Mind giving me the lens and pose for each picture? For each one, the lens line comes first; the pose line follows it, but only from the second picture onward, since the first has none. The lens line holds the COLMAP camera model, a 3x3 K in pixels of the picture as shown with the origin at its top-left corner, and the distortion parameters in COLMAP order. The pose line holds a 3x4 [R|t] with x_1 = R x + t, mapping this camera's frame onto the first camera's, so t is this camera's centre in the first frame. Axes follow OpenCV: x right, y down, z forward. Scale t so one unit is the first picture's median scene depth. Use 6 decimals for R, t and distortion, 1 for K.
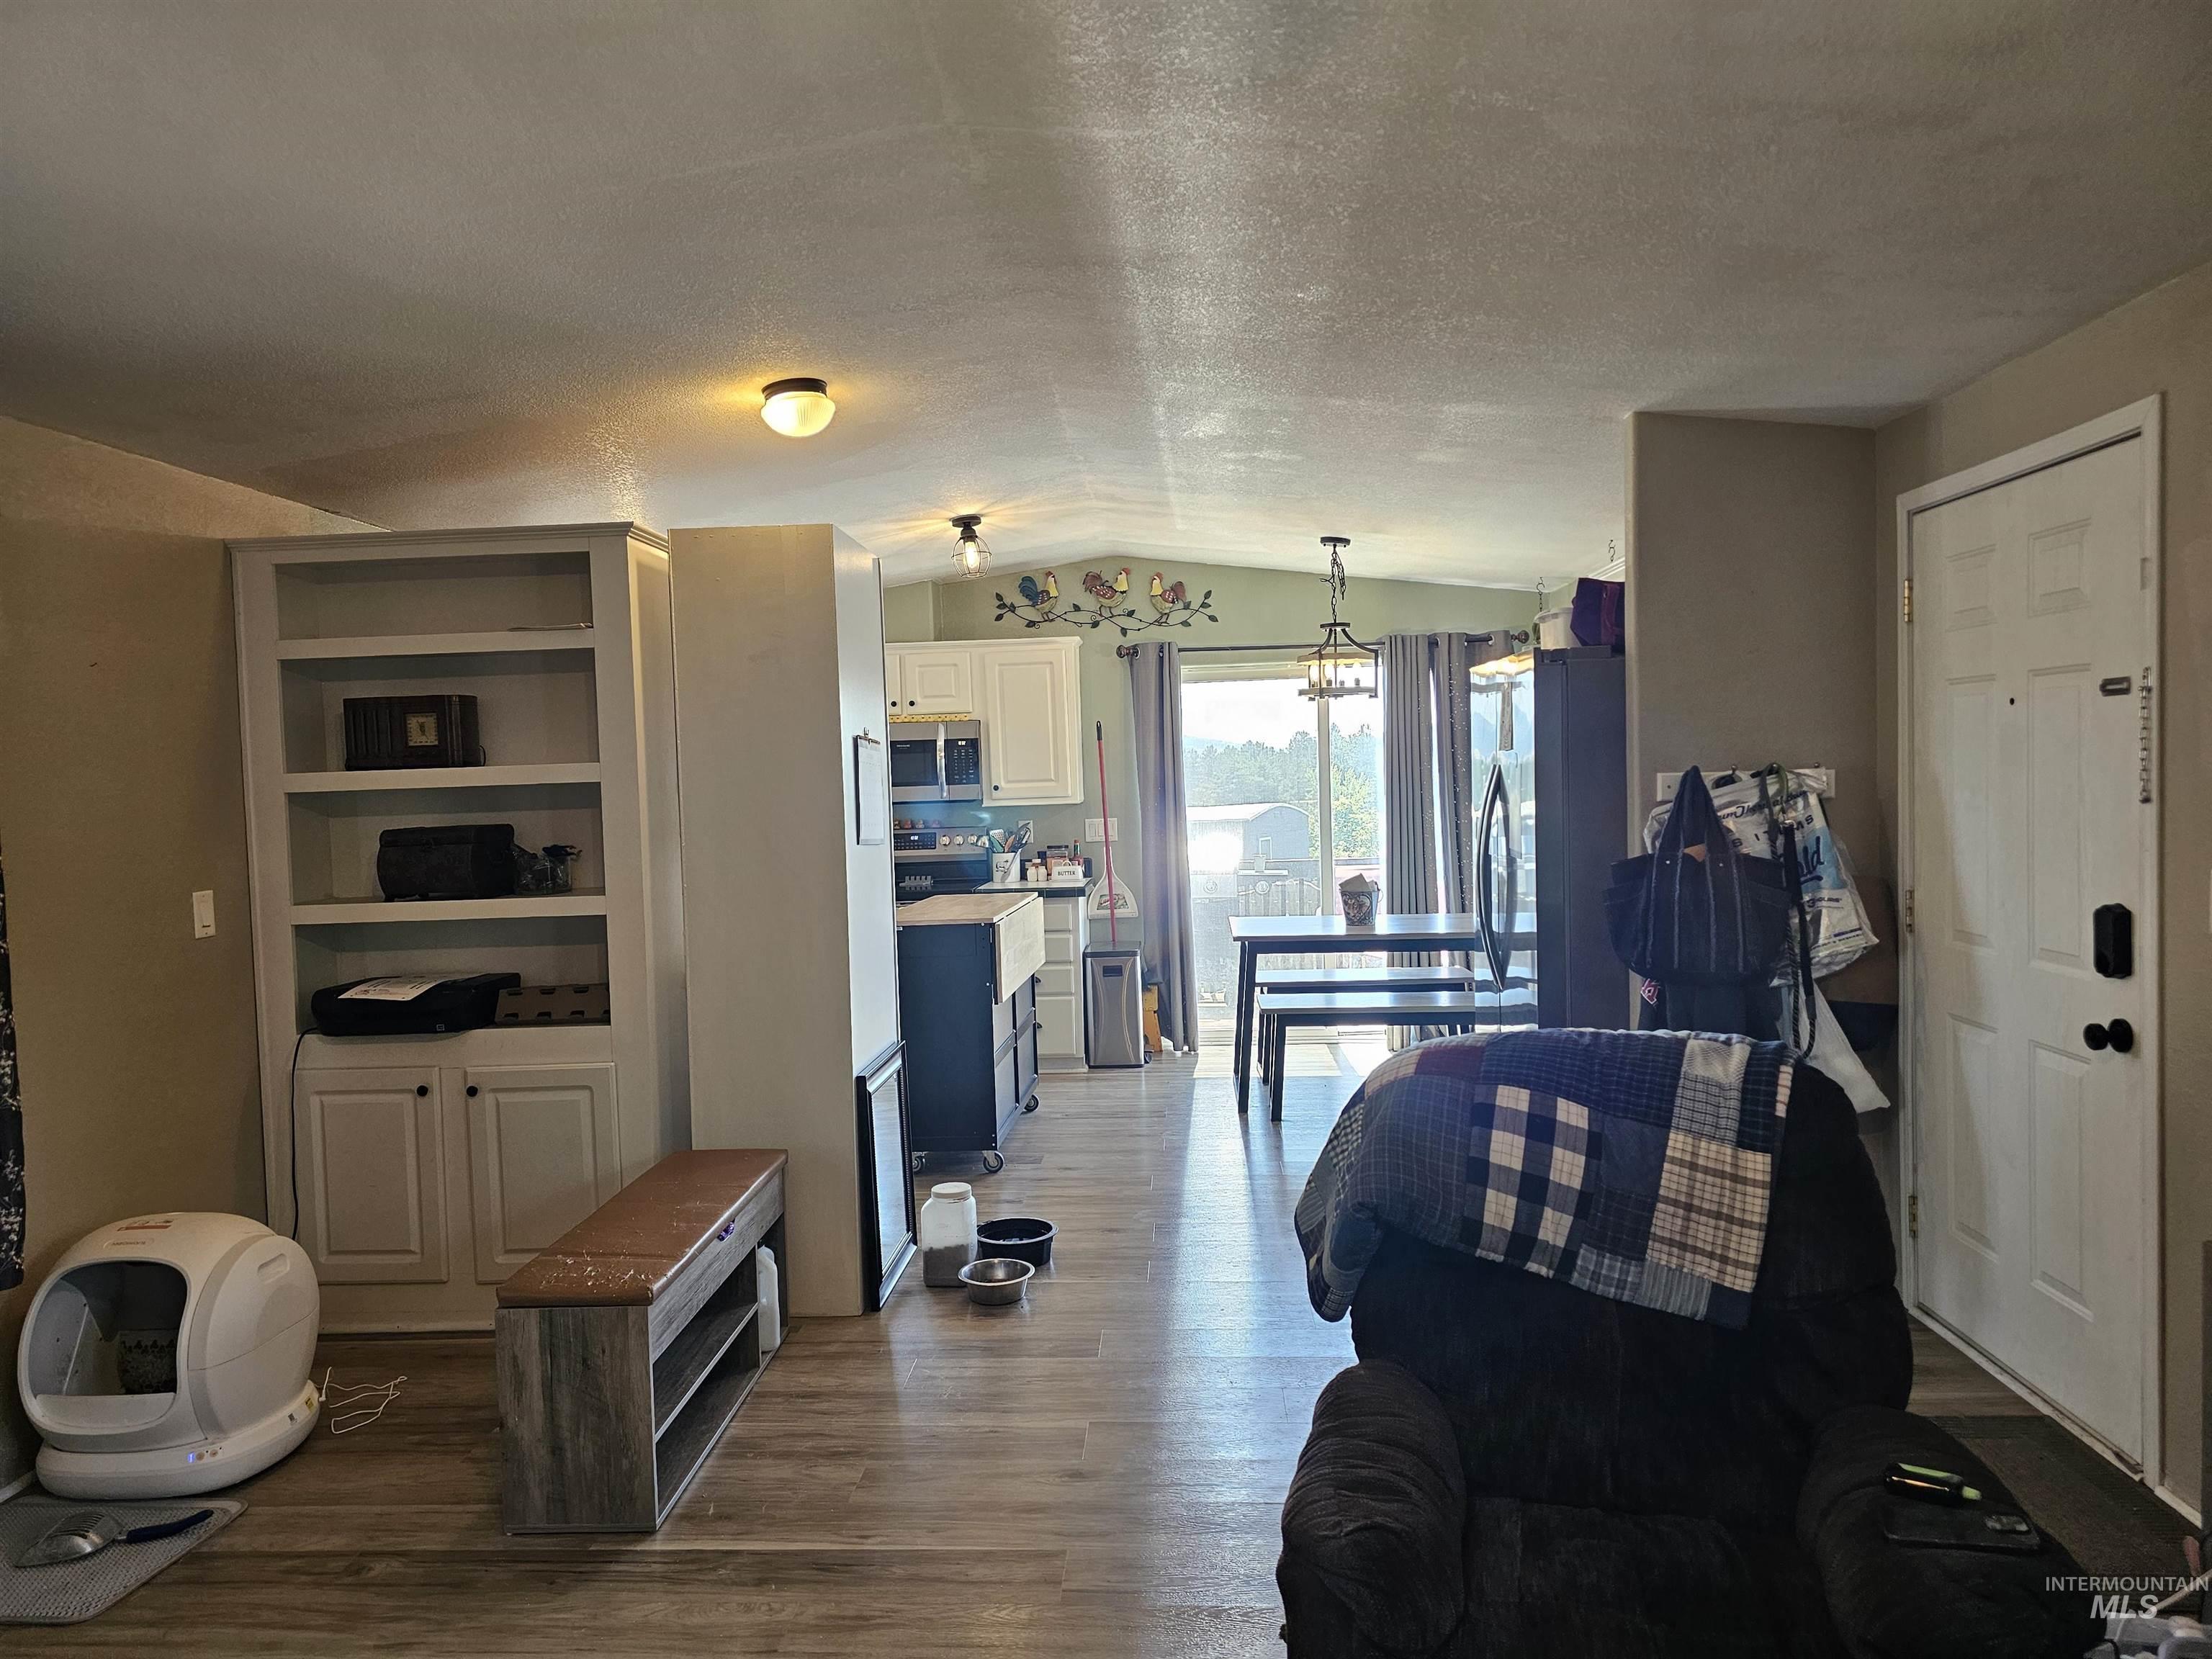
lens RADIAL K [[1451.9, 0, 1108.8], [0, 1451.9, 830.6], [0, 0, 1]] dist [0.031747, -0.009837]
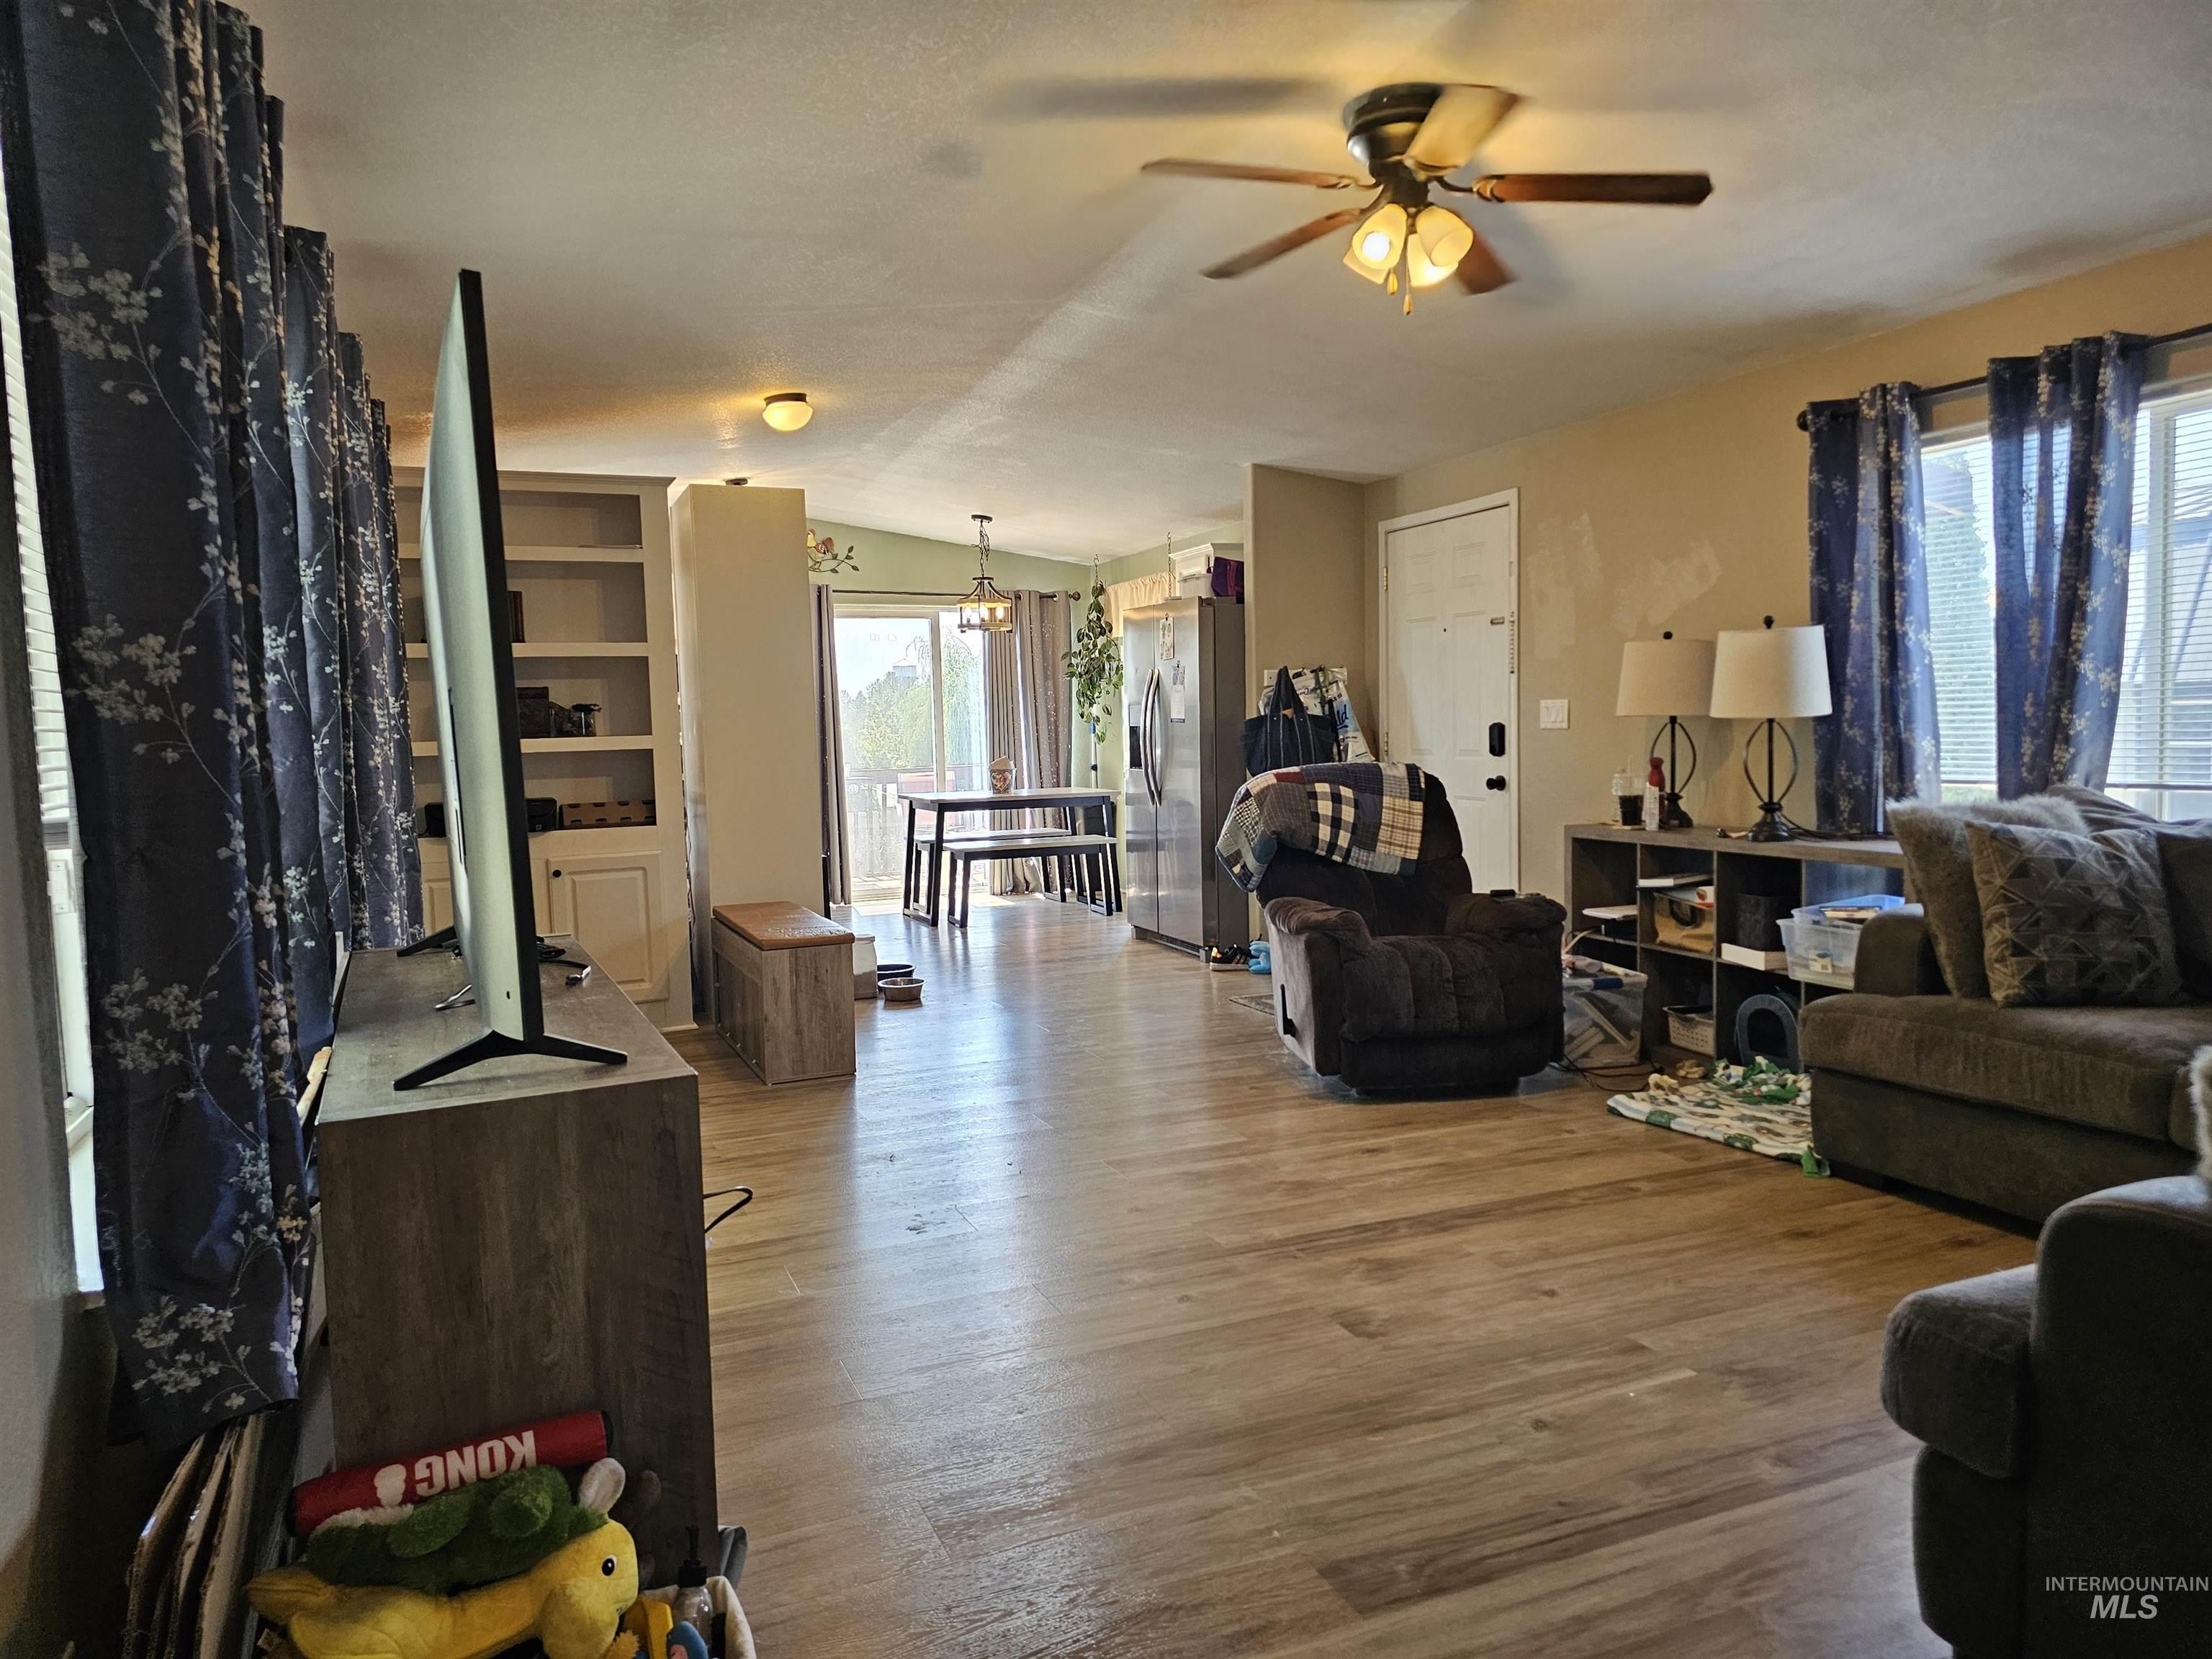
lens RADIAL K [[1451.9, 0, 1105.6], [0, 1451.9, 824.4], [0, 0, 1]] dist [0.031747, -0.009837]
pose [[0.895980, -0.022408, 0.443529, -0.365554], [0.014114, 0.999658, 0.021994, 0.066989], [-0.443871, -0.013446, 0.895990, -0.310389]]
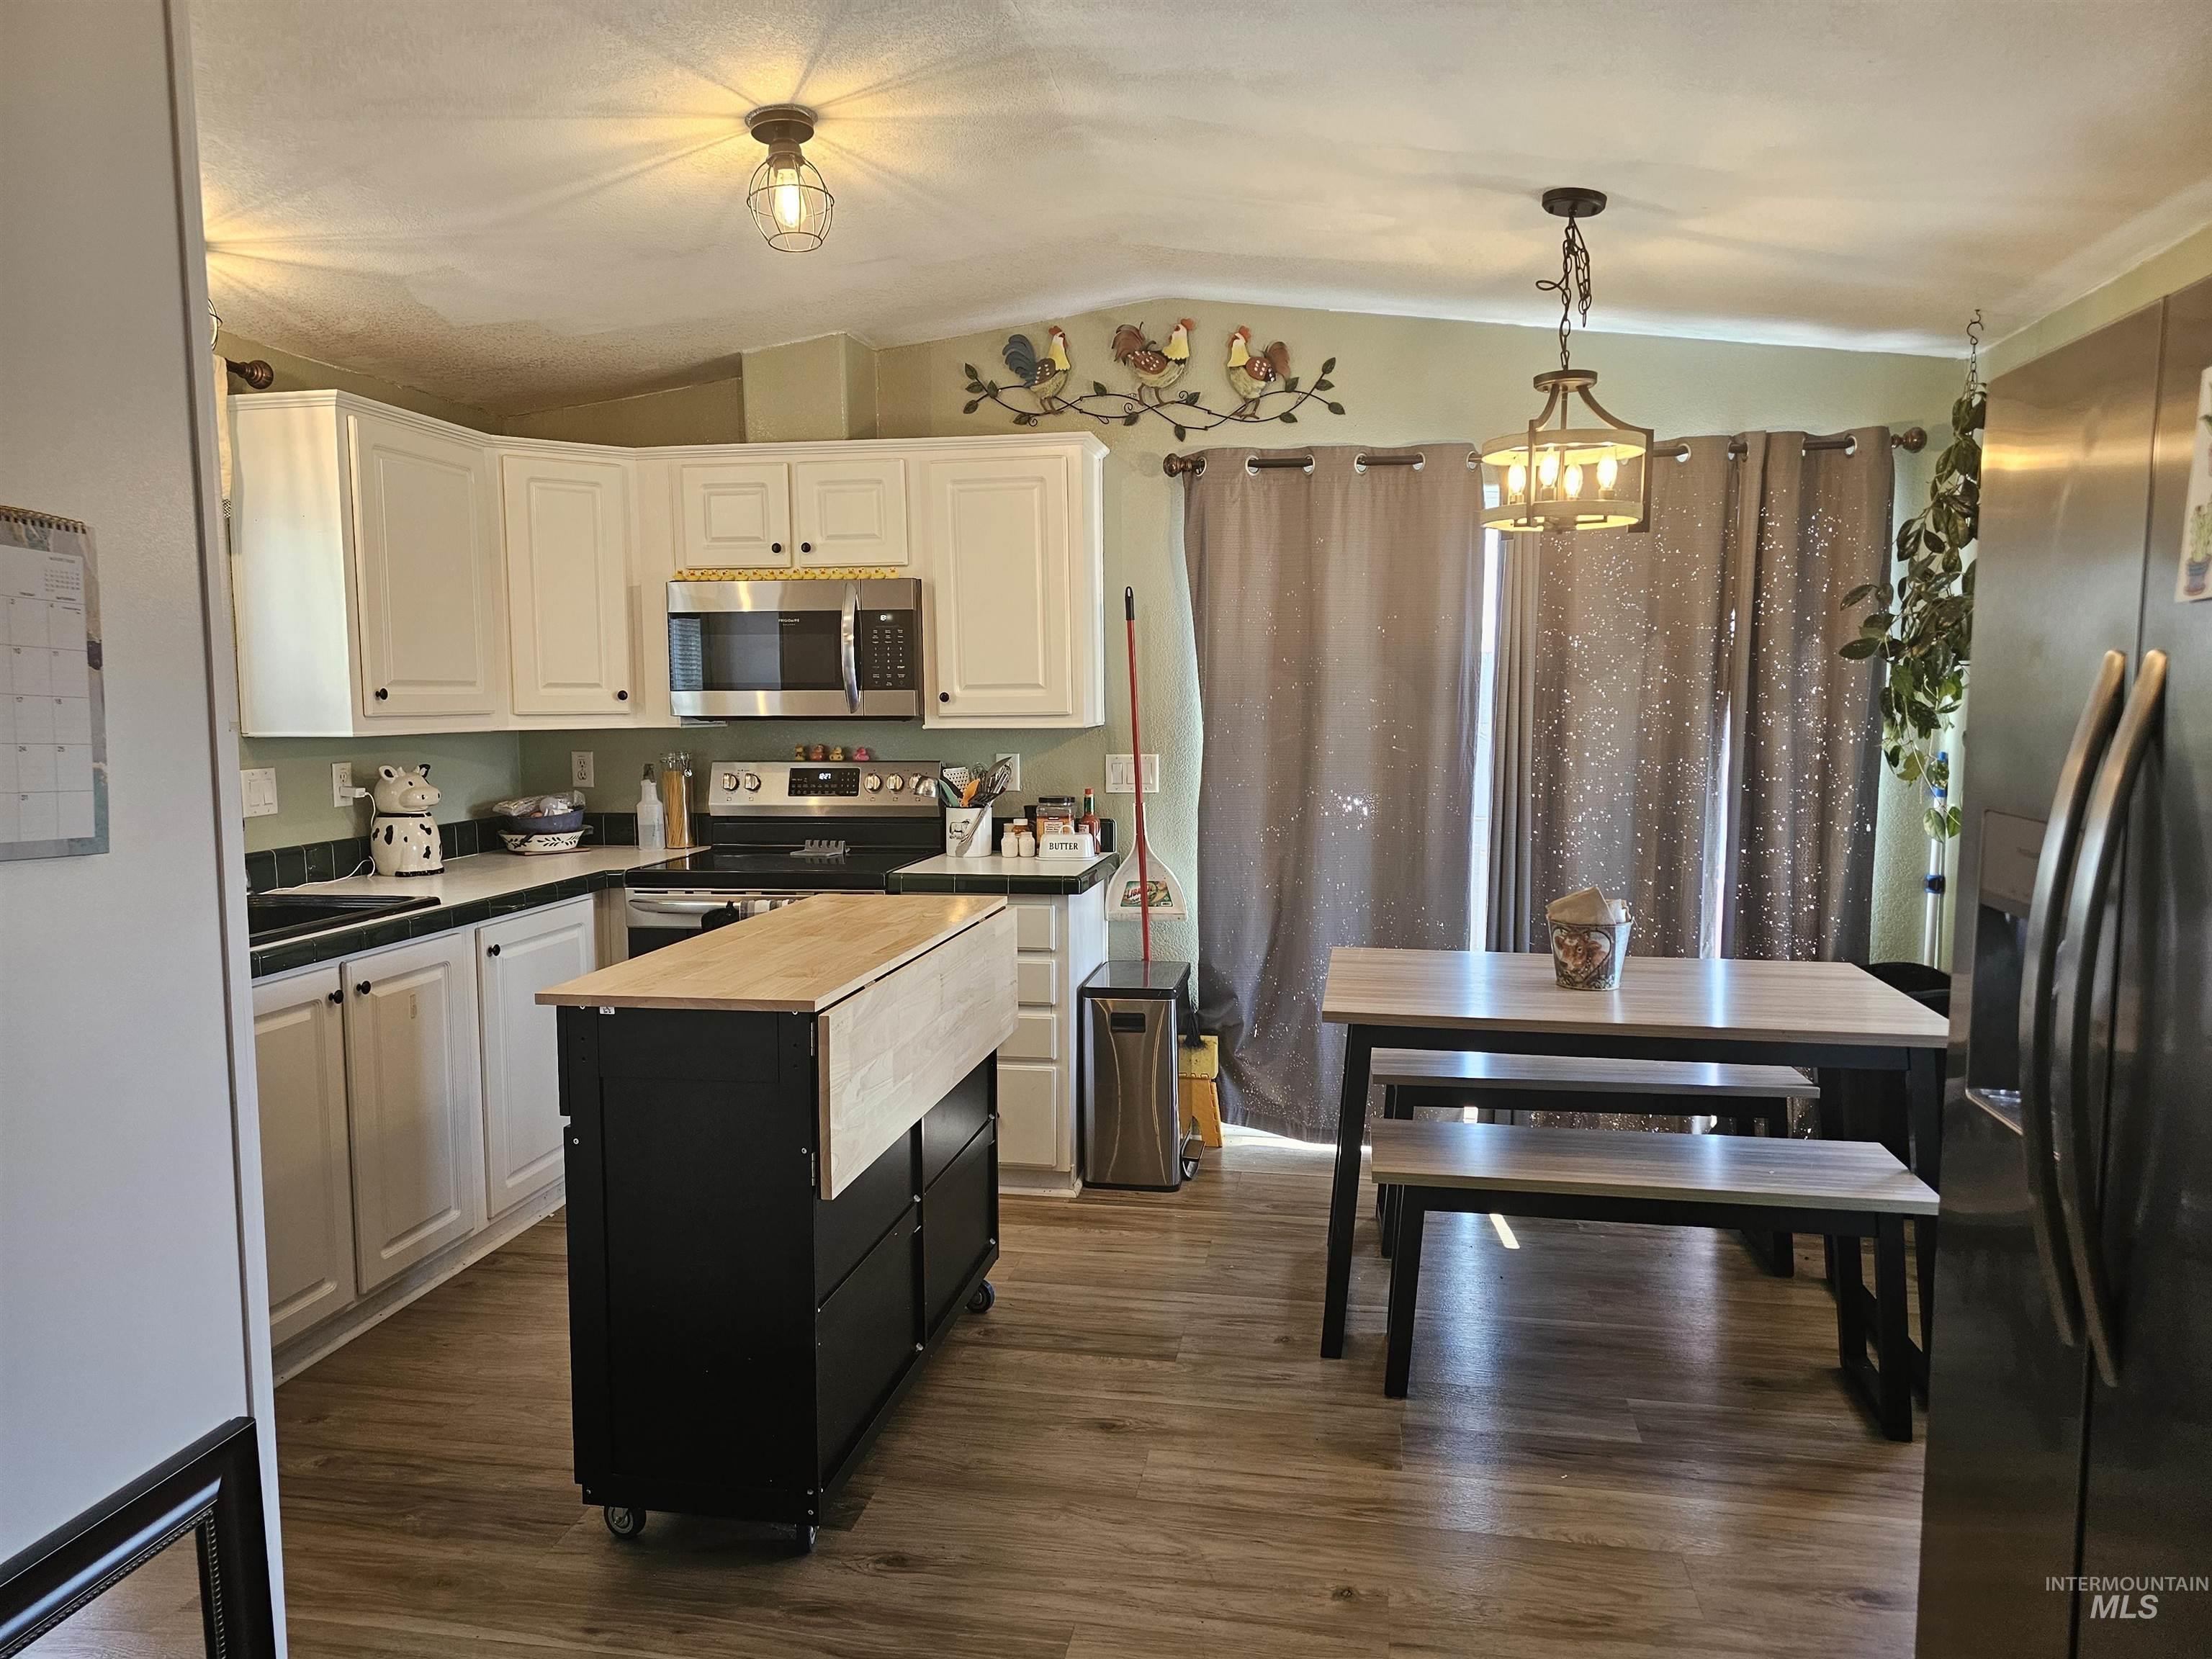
lens RADIAL K [[1451.9, 0, 1121.2], [0, 1451.9, 839.2], [0, 0, 1]] dist [0.031747, -0.009837]
pose [[0.993451, 0.034599, -0.108895, 0.066503], [-0.027246, 0.997292, 0.068305, -0.016421], [0.110963, -0.064891, 0.991704, 0.488769]]
